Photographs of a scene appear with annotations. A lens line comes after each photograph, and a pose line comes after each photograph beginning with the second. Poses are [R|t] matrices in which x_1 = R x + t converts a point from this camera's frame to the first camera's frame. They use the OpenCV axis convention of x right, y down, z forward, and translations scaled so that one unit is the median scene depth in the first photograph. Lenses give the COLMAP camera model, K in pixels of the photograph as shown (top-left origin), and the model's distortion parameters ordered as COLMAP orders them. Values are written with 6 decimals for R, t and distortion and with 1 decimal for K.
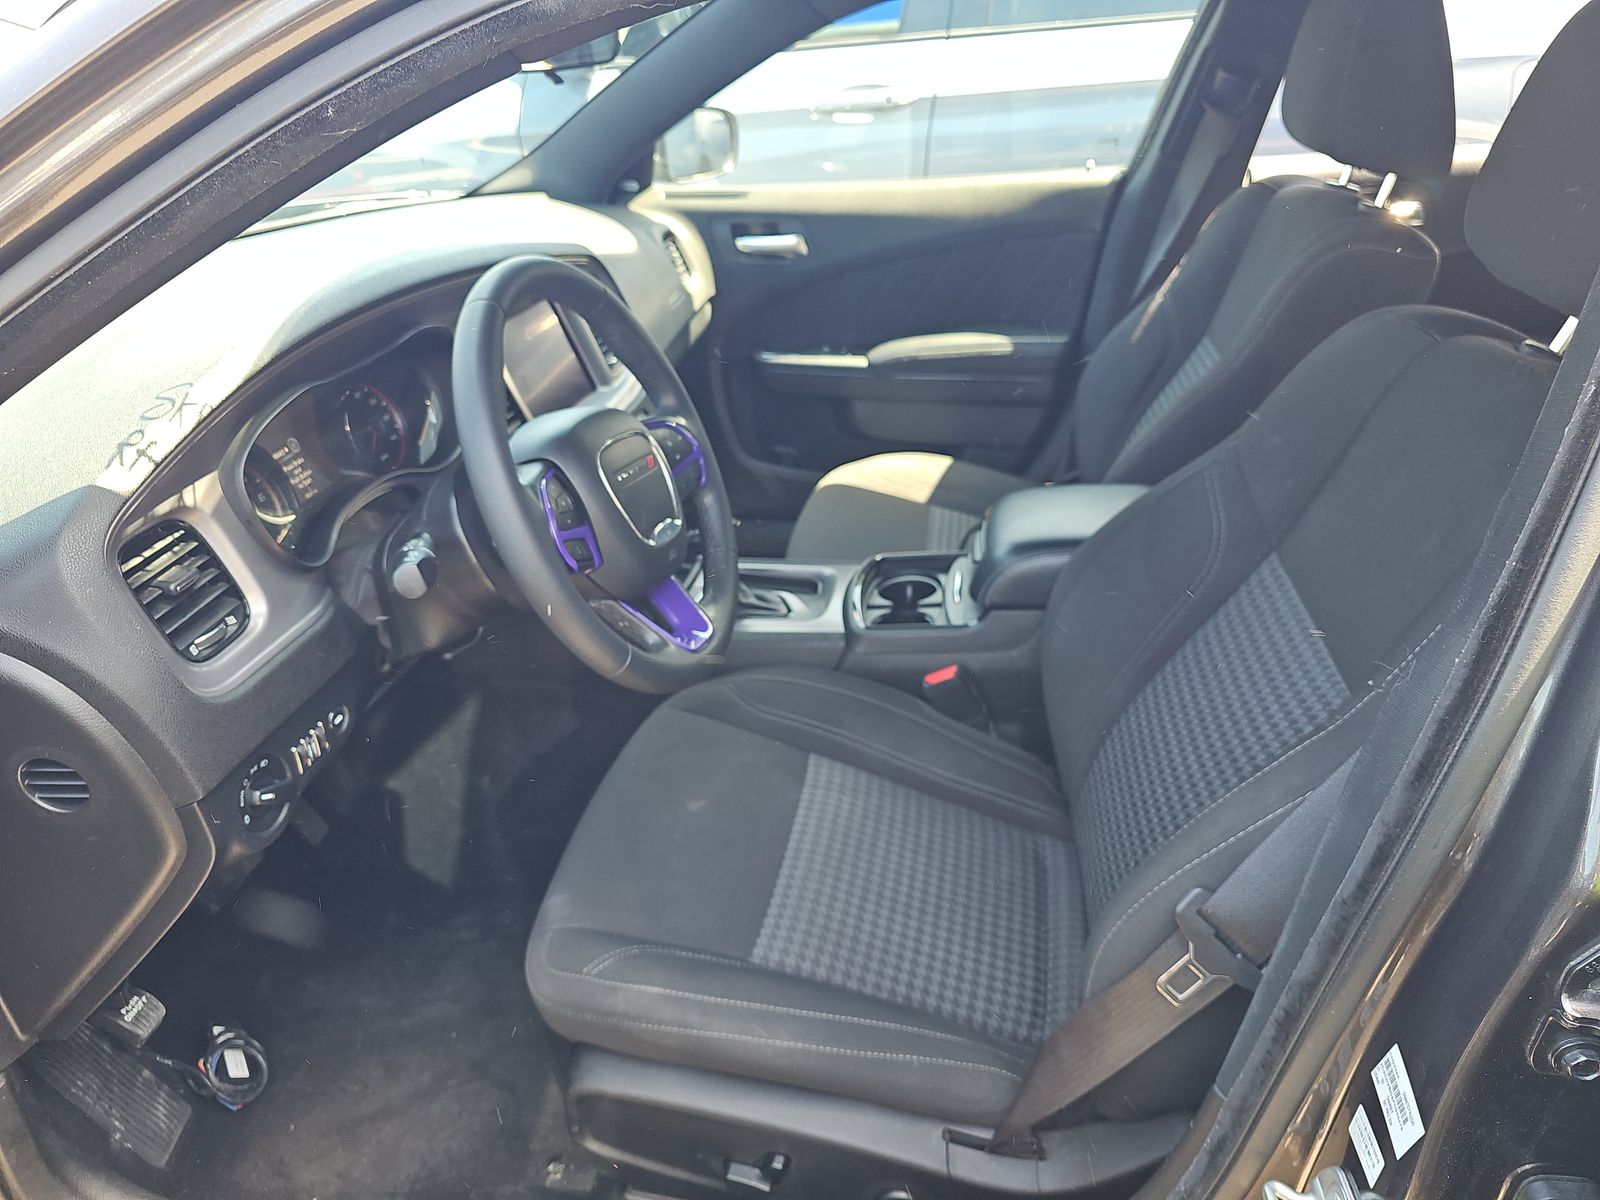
lens RADIAL K [[1065.1, 0, 851.4], [0, 1065.1, 603.6], [0, 0, 1]] dist [0.046073, -0.043036]
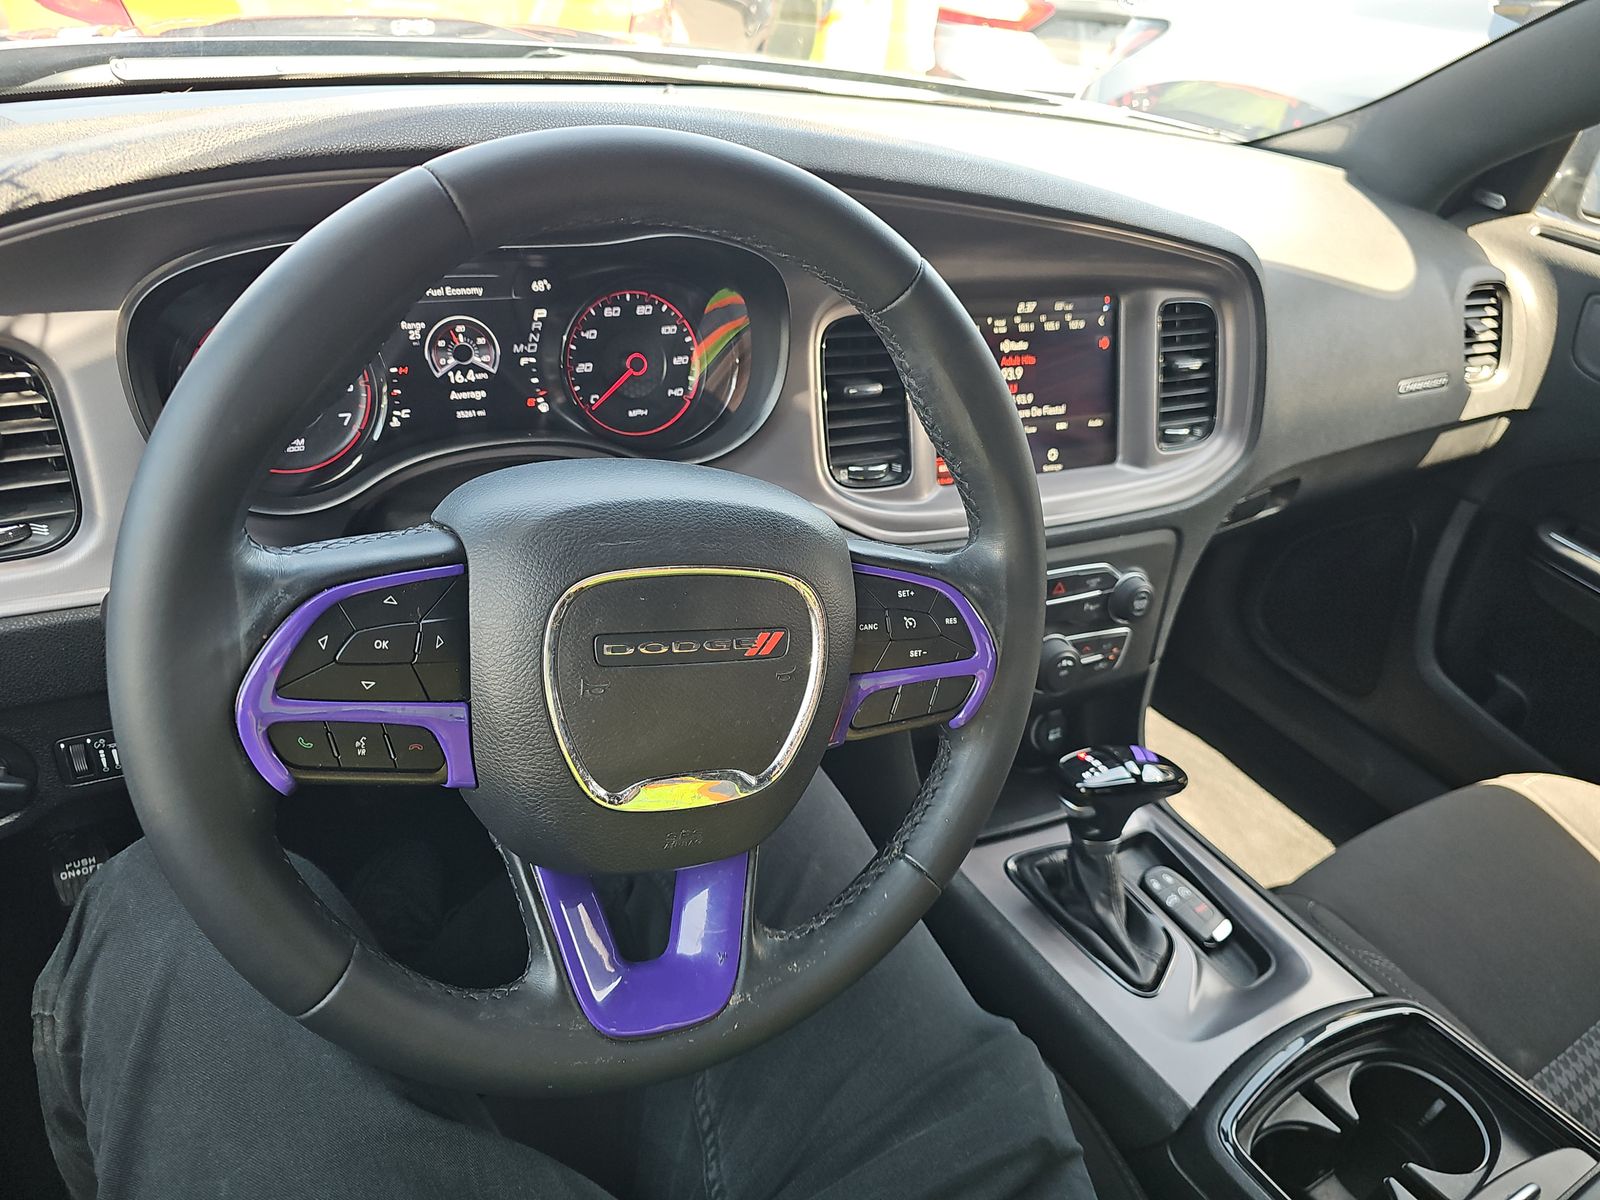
lens RADIAL K [[1078.5, 0, 779.7], [0, 1078.5, 643.0], [0, 0, 1]] dist [0.049285, -0.073064]
pose [[0.613533, 0.519568, -0.594665, 0.044170], [-0.494351, 0.839948, 0.223840, -0.119608], [0.615788, 0.156639, 0.772185, 0.327769]]
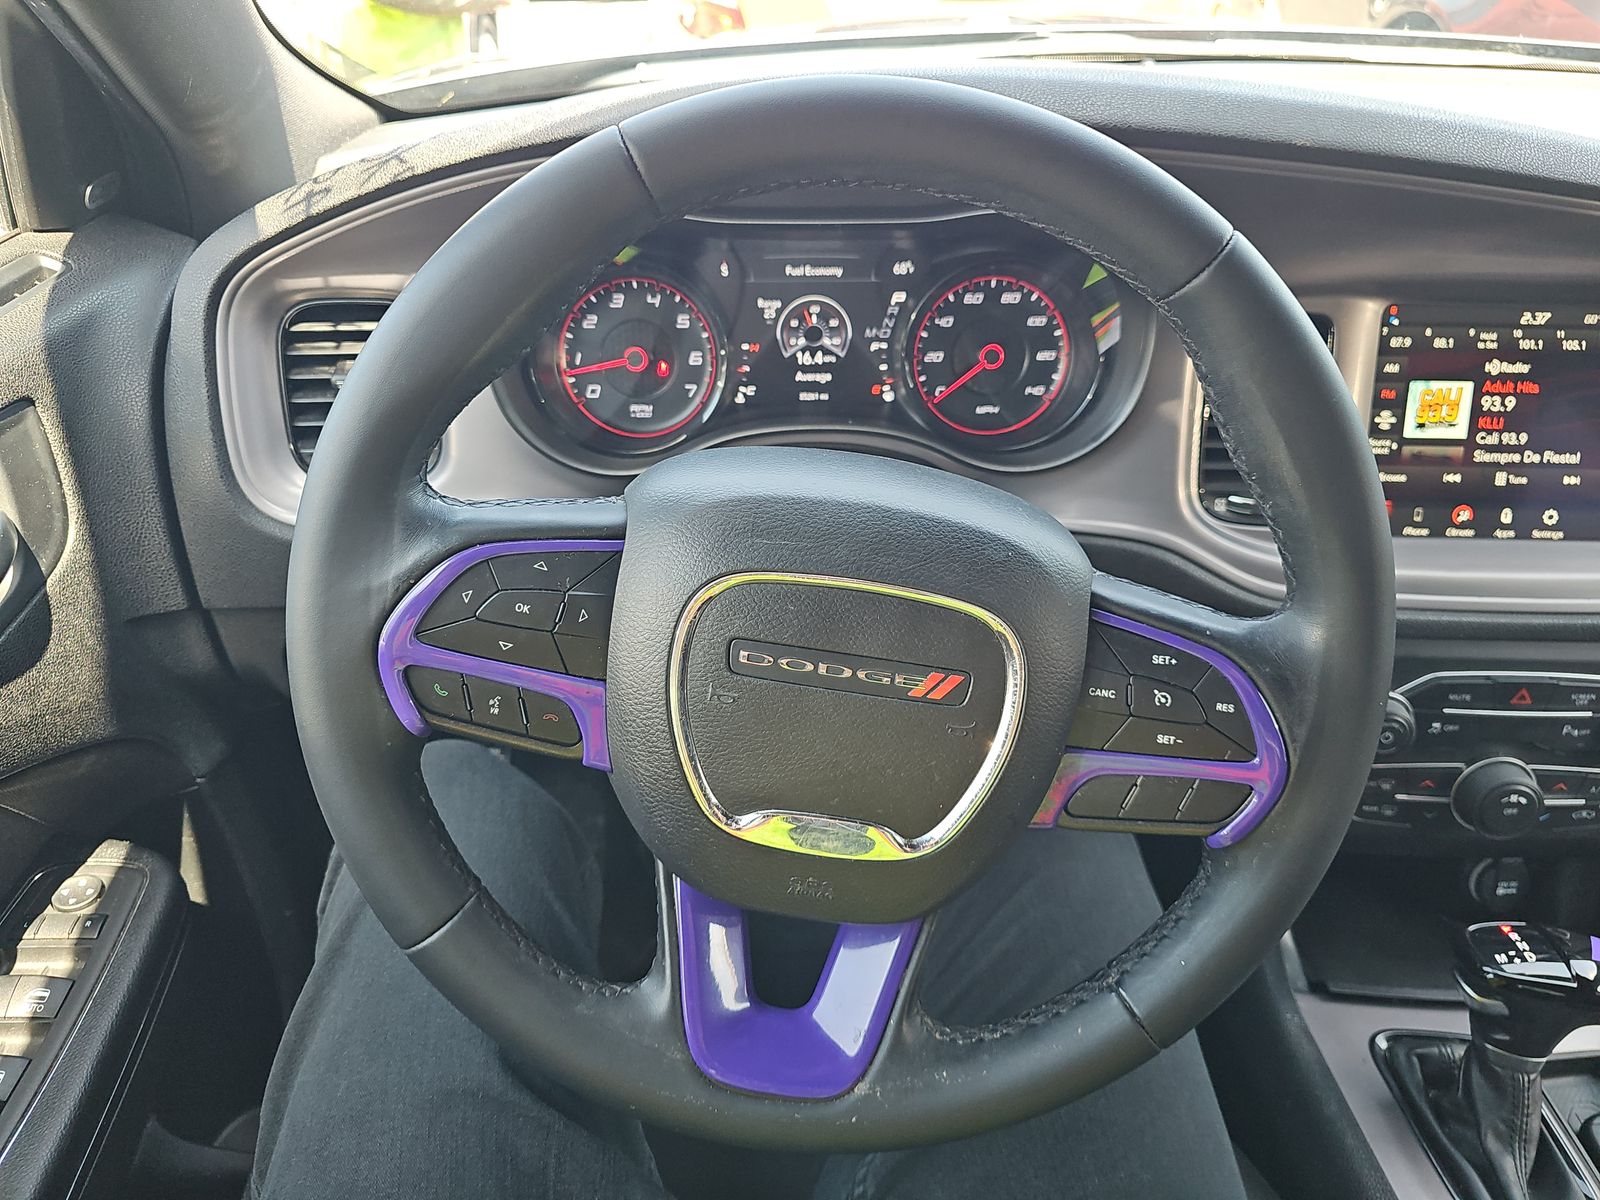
lens RADIAL K [[1080.1, 0, 797.7], [0, 1080.1, 616.1], [0, 0, 1]] dist [-0.002043, -0.002747]
pose [[0.172984, 0.576257, -0.798752, 0.046621], [-0.484992, 0.755680, 0.440149, -0.149500], [0.857240, 0.311249, 0.410200, 0.404416]]
